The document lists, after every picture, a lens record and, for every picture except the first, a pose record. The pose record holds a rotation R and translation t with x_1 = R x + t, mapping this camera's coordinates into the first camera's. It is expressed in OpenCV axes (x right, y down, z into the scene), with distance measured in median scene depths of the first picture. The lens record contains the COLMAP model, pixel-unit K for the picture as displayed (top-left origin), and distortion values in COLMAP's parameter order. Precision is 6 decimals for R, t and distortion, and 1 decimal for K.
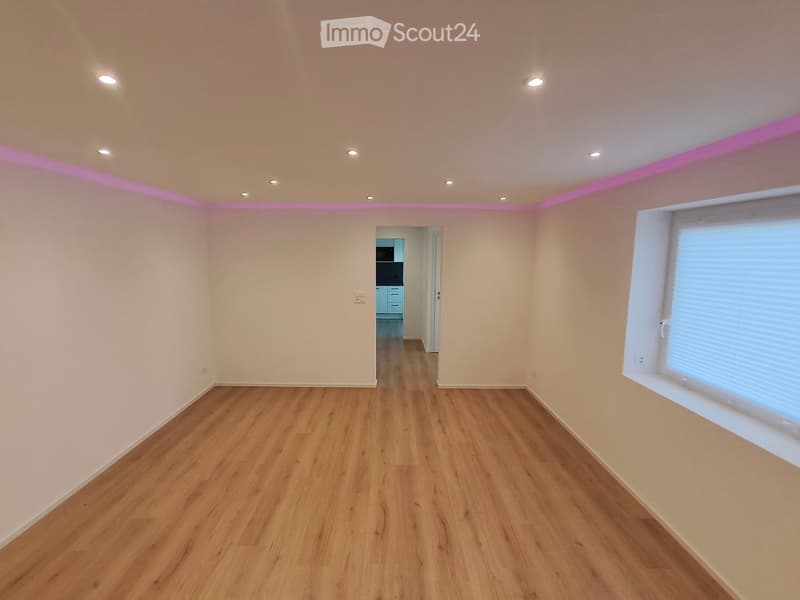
lens RADIAL K [[369.3, 0, 394.7], [0, 369.3, 300.7], [0, 0, 1]] dist [-0.002666, -0.001812]
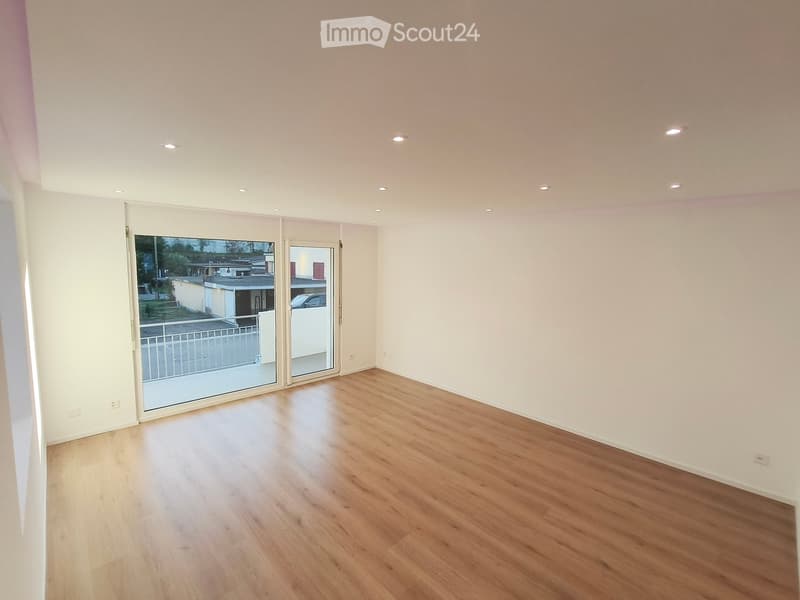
lens RADIAL K [[369.3, 0, 394.7], [0, 369.3, 300.7], [0, 0, 1]] dist [-0.002666, -0.001812]
pose [[-0.738589, 0.049174, -0.672360, 0.485850], [-0.109127, 0.975462, 0.191219, -0.175611], [0.665265, 0.214605, -0.715100, 1.317223]]
